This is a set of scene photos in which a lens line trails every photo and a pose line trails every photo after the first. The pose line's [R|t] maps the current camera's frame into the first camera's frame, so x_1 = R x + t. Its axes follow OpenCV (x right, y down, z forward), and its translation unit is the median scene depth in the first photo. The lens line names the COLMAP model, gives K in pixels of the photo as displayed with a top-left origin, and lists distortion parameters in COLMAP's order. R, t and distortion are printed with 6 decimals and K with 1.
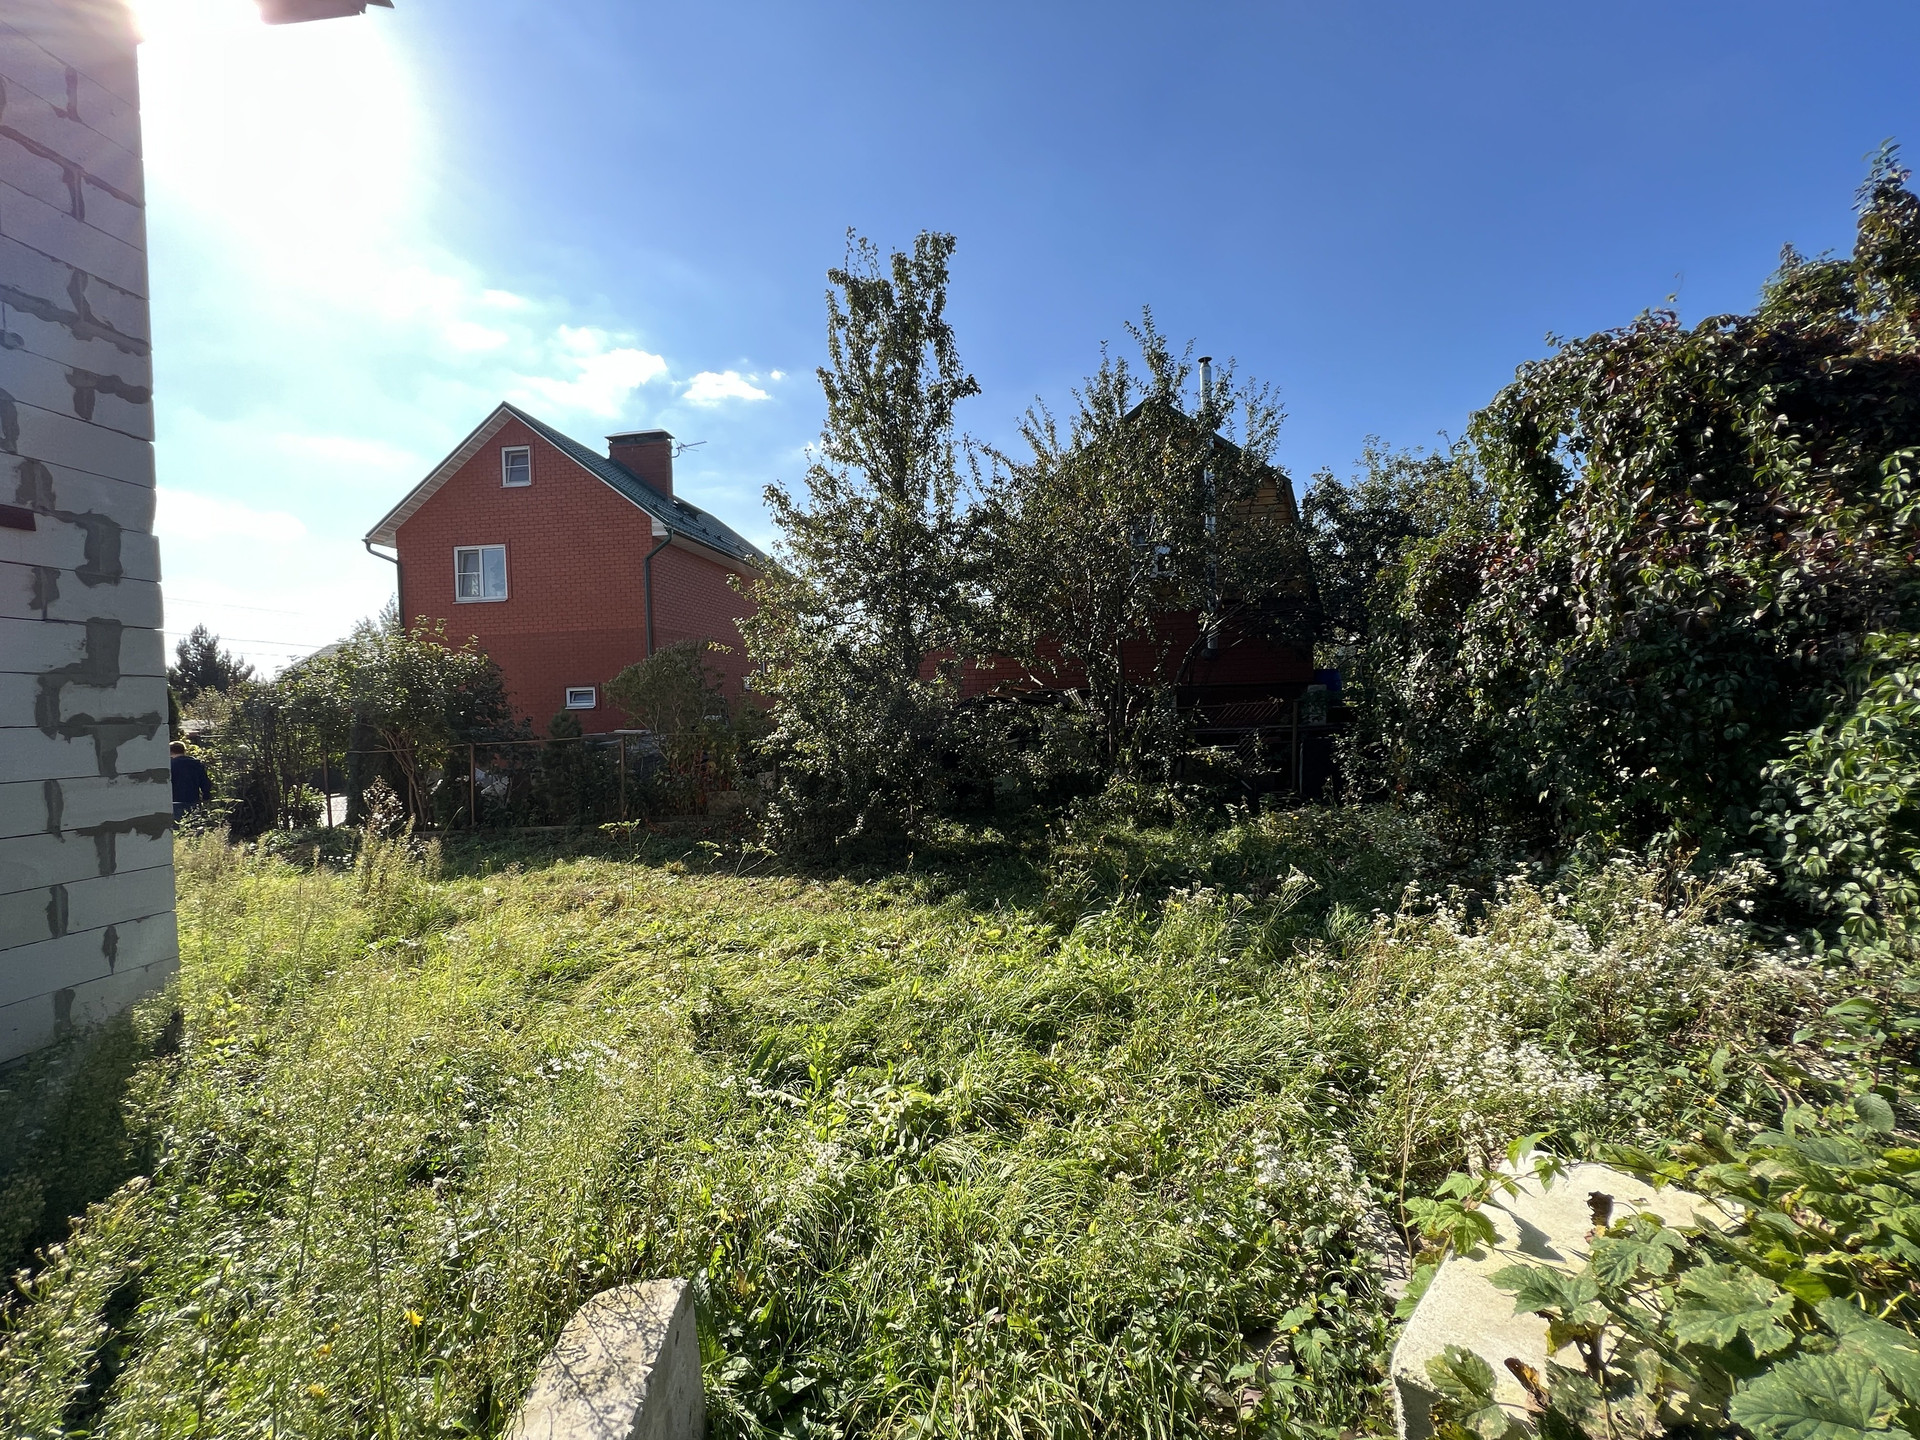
lens RADIAL K [[769.7, 0, 966.9], [0, 769.7, 722.6], [0, 0, 1]] dist [-0.000397, -0.000302]
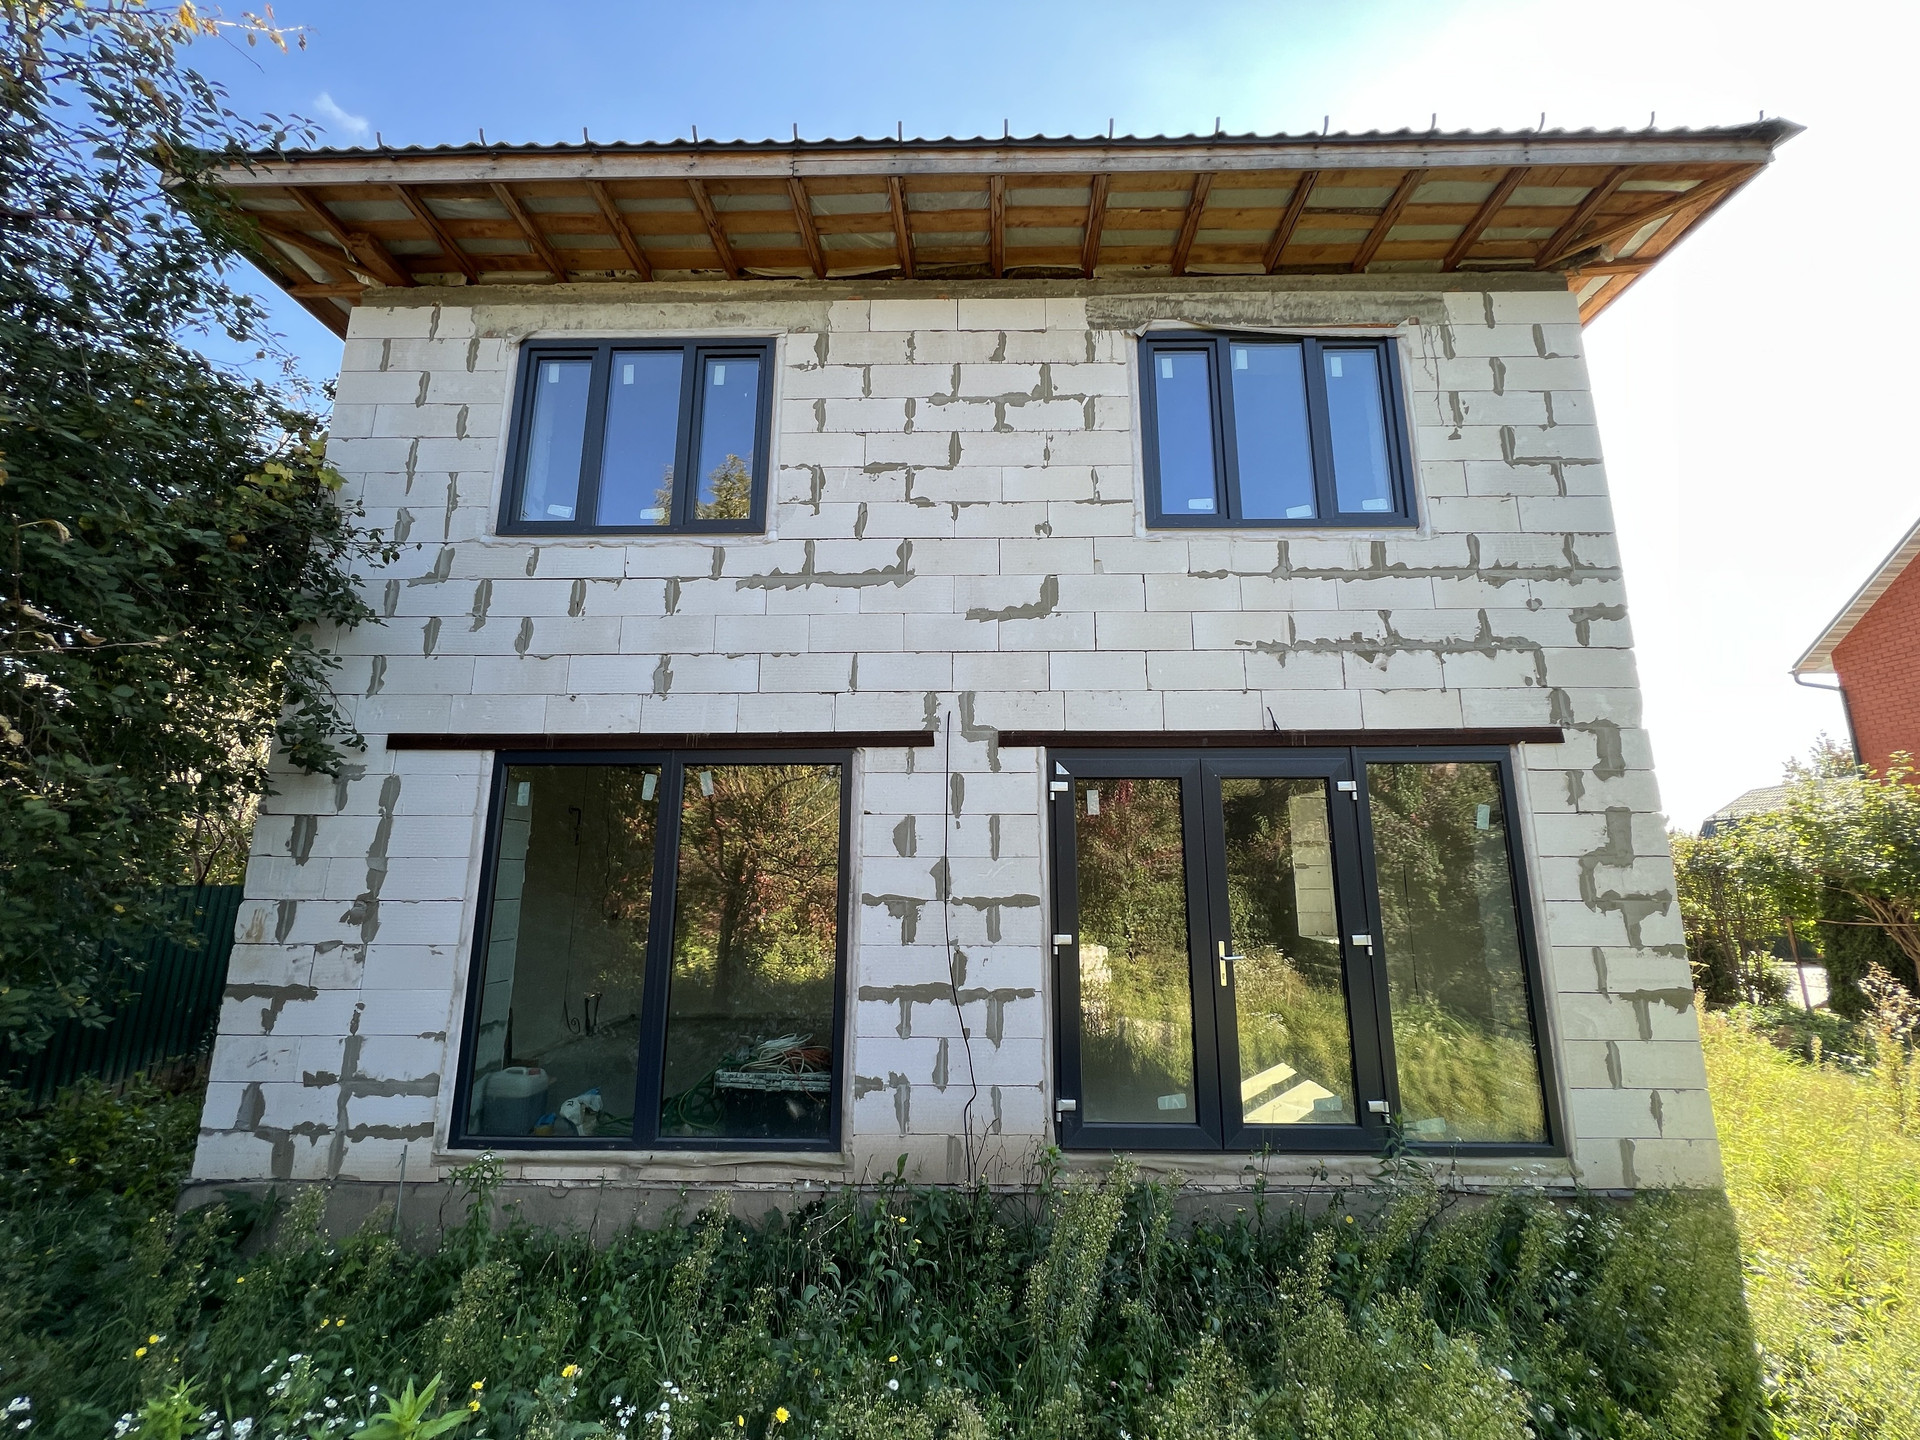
lens RADIAL K [[769.7, 0, 966.9], [0, 769.7, 722.6], [0, 0, 1]] dist [-0.000397, -0.000302]
pose [[0.090575, -0.162895, -0.982477, -0.045518], [-0.026162, 0.985802, -0.165858, -0.042089], [0.995546, 0.040727, 0.085027, -0.083438]]
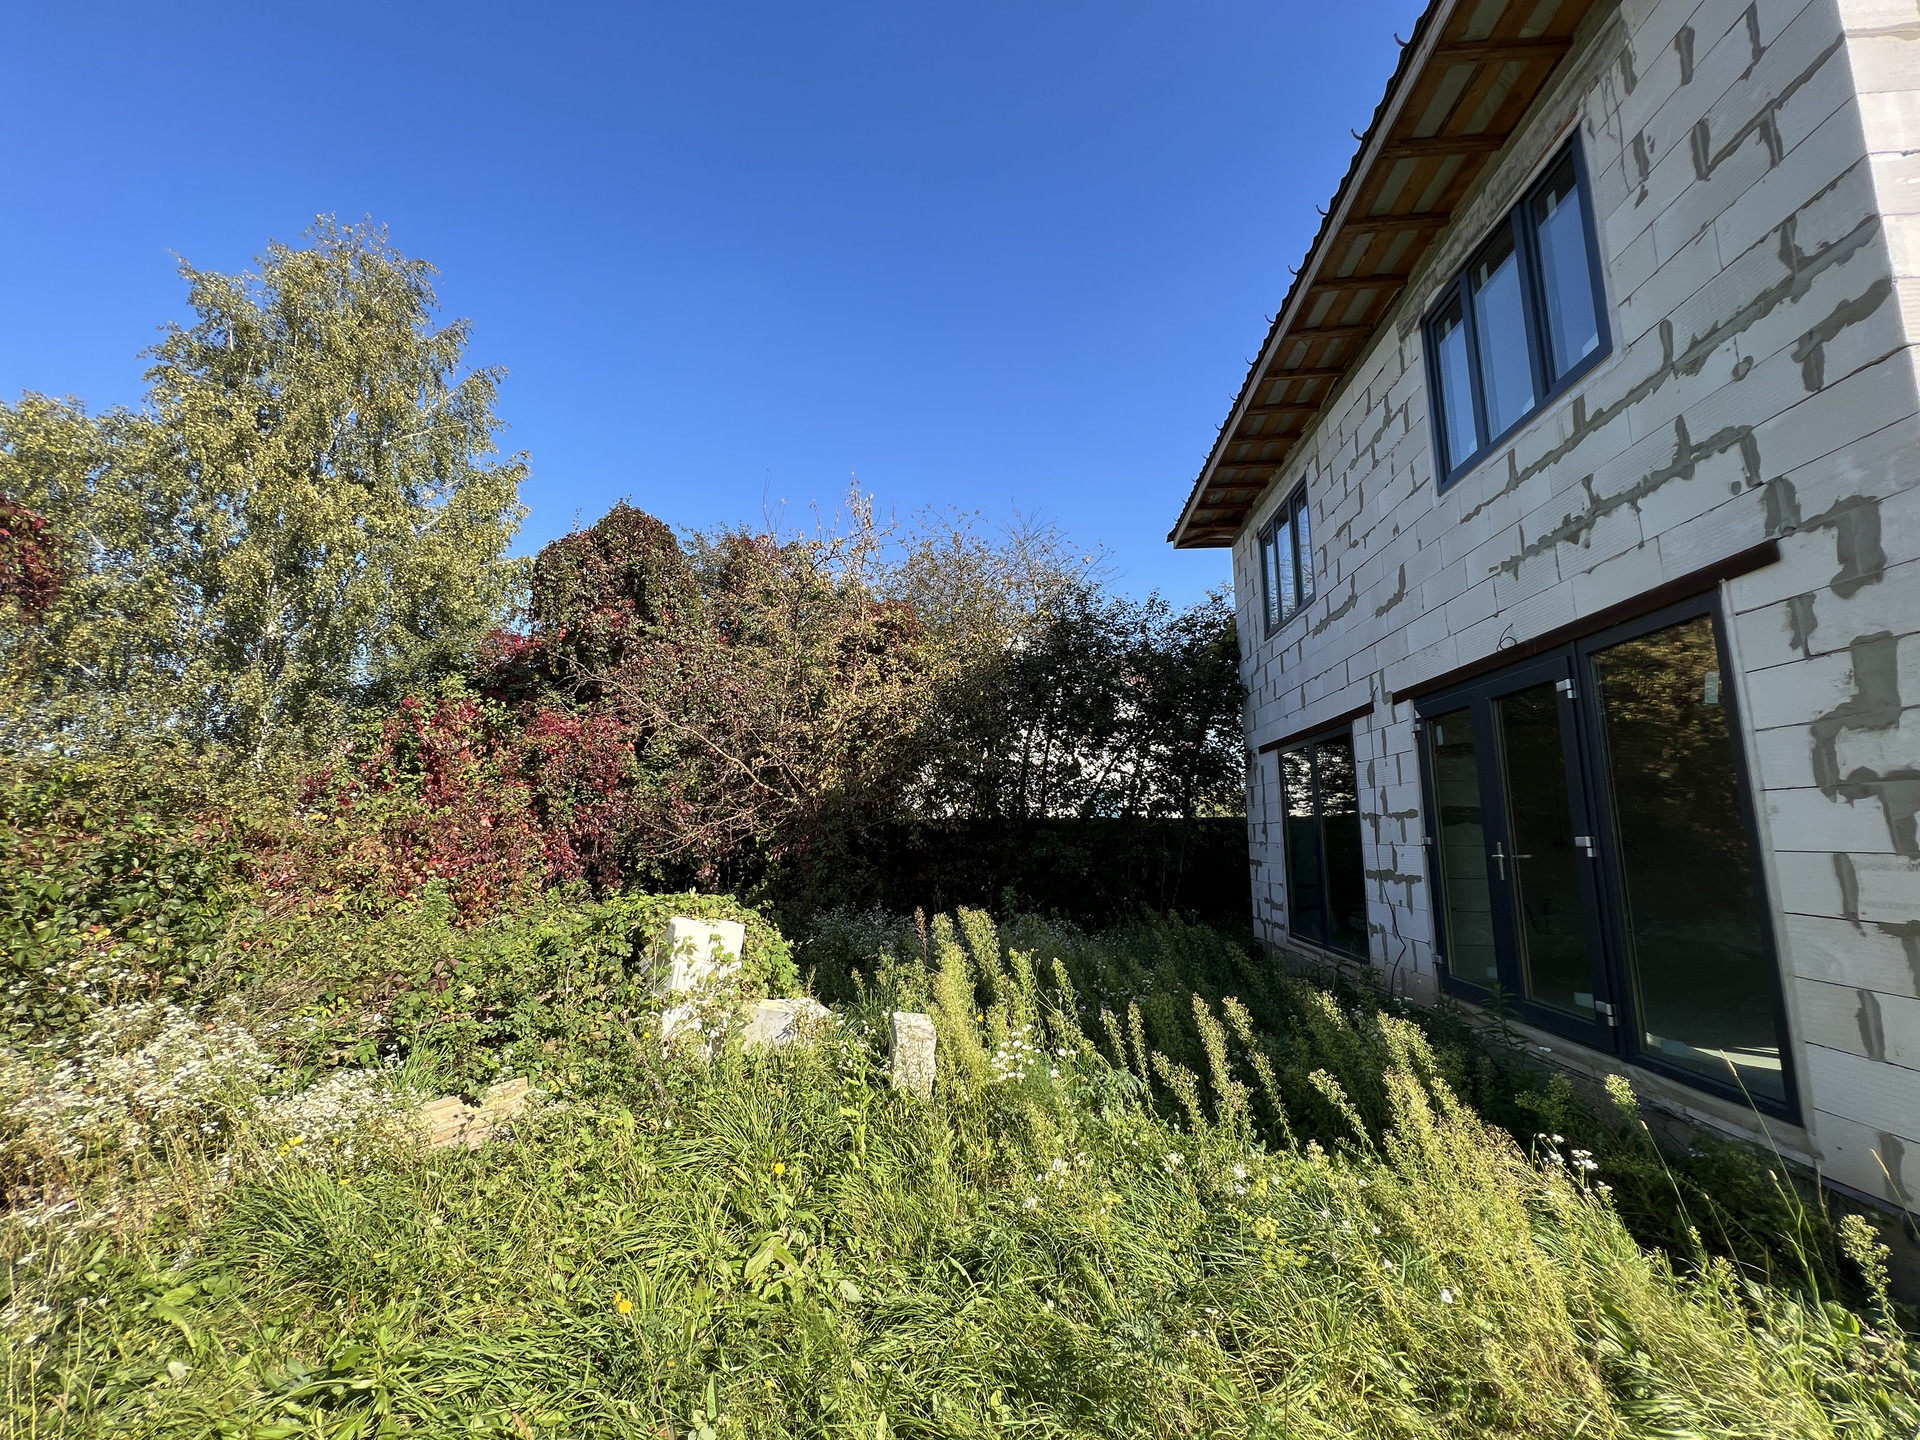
lens RADIAL K [[769.7, 0, 966.9], [0, 769.7, 722.6], [0, 0, 1]] dist [-0.000397, -0.000302]
pose [[-0.998755, 0.031138, -0.038967, -0.237859], [0.035818, 0.991408, -0.125809, 0.007719], [0.034714, -0.127048, -0.991289, 1.664220]]
